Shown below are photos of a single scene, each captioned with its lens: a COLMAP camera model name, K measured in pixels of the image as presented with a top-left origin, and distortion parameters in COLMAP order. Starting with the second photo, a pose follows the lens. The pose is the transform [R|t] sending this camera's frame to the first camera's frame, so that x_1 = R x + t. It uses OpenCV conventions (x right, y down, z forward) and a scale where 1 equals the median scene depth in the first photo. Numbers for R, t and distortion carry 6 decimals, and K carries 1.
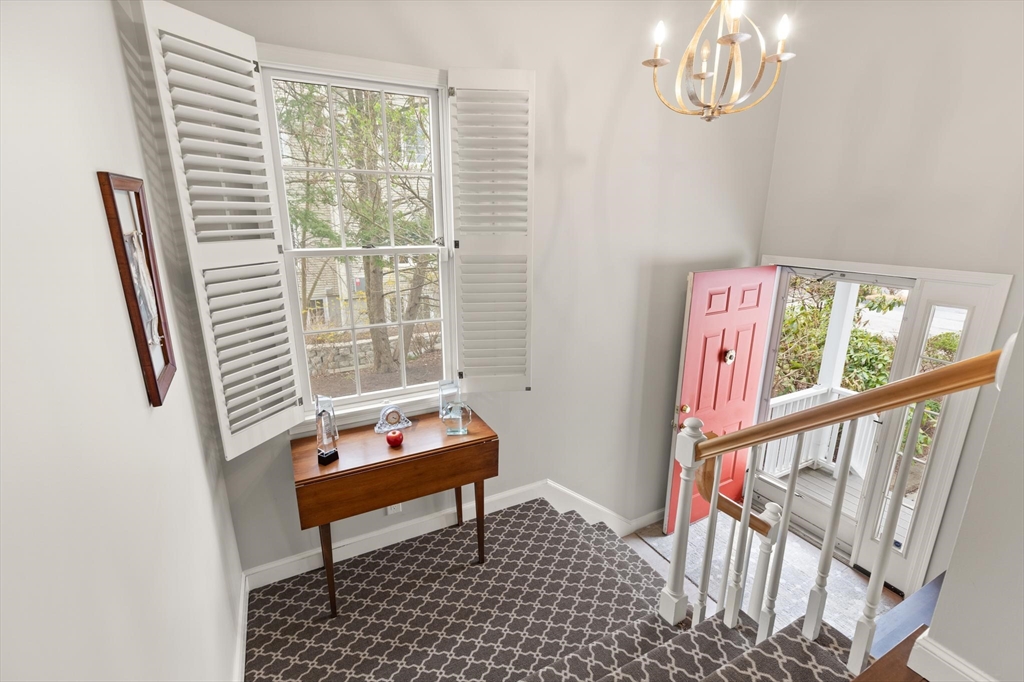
lens RADIAL K [[464.3, 0, 517.0], [0, 464.3, 341.2], [0, 0, 1]] dist [0.004490, -0.000843]
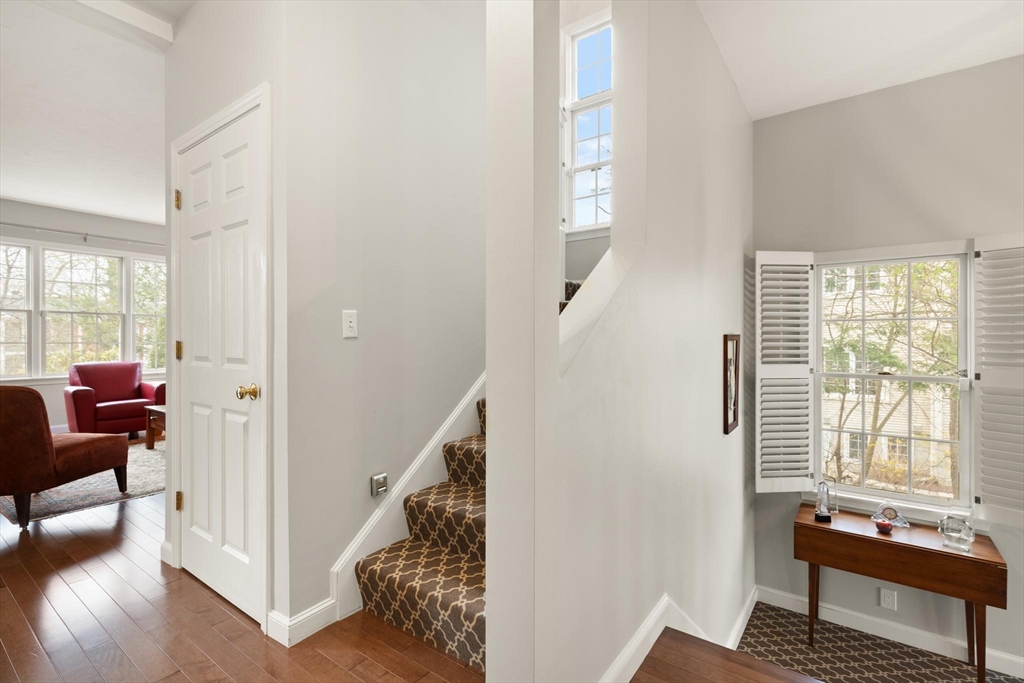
lens RADIAL K [[464.3, 0, 517.0], [0, 464.3, 341.7], [0, 0, 1]] dist [0.004490, -0.000843]
pose [[0.435804, 0.001638, -0.900040, 0.467594], [-0.237840, 0.964661, -0.113407, 0.120853], [0.868048, 0.263489, 0.420793, -0.545376]]
